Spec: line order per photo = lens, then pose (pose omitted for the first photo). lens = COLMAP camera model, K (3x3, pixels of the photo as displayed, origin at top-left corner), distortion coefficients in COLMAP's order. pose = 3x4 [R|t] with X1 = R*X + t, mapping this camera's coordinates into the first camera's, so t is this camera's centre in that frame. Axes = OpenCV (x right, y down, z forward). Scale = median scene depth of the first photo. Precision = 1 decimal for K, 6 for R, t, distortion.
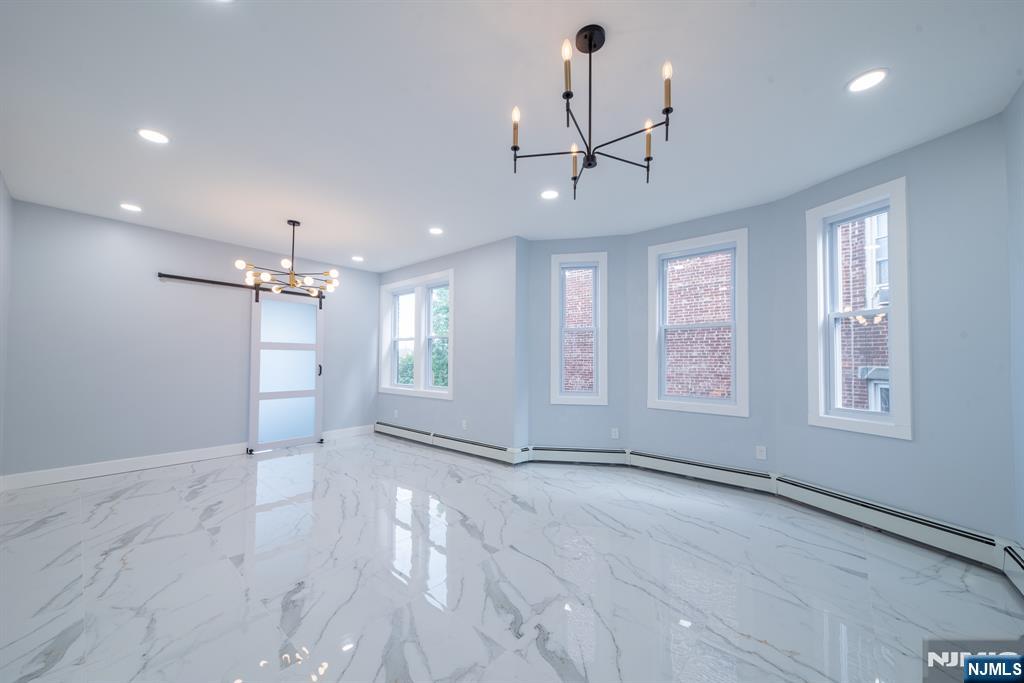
lens RADIAL K [[376.5, 0, 515.0], [0, 376.5, 351.9], [0, 0, 1]] dist [0.010388, -0.000045]
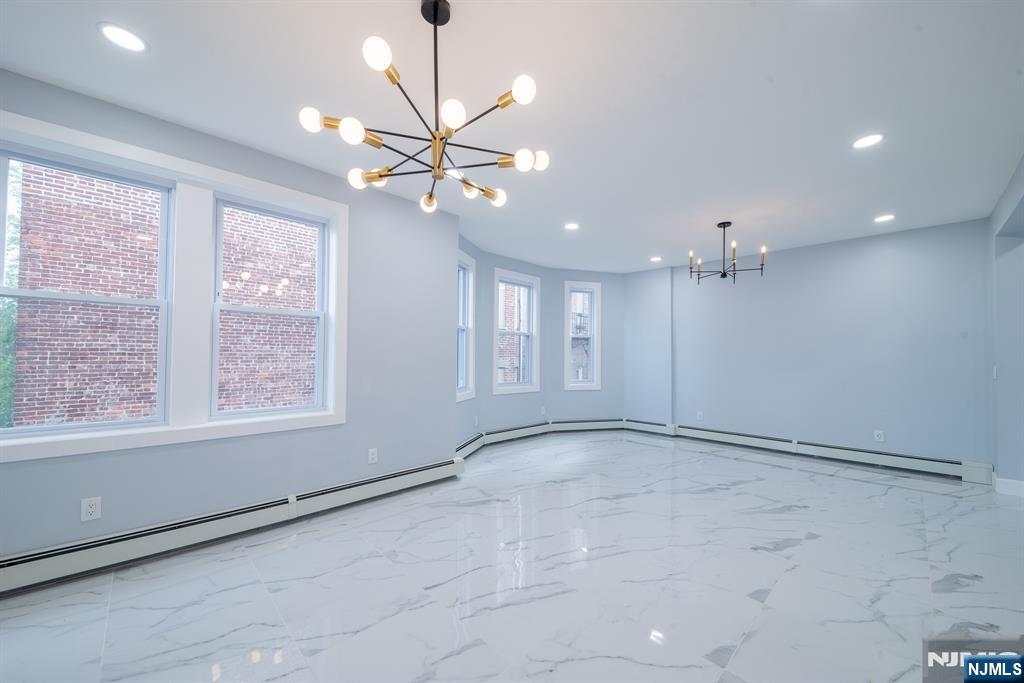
lens RADIAL K [[376.5, 0, 515.0], [0, 376.5, 351.9], [0, 0, 1]] dist [0.010388, -0.000045]
pose [[0.092851, 0.011202, 0.995617, -1.024171], [-0.030149, 0.999510, -0.008434, 0.015069], [-0.995223, -0.029234, 0.093143, 0.927899]]
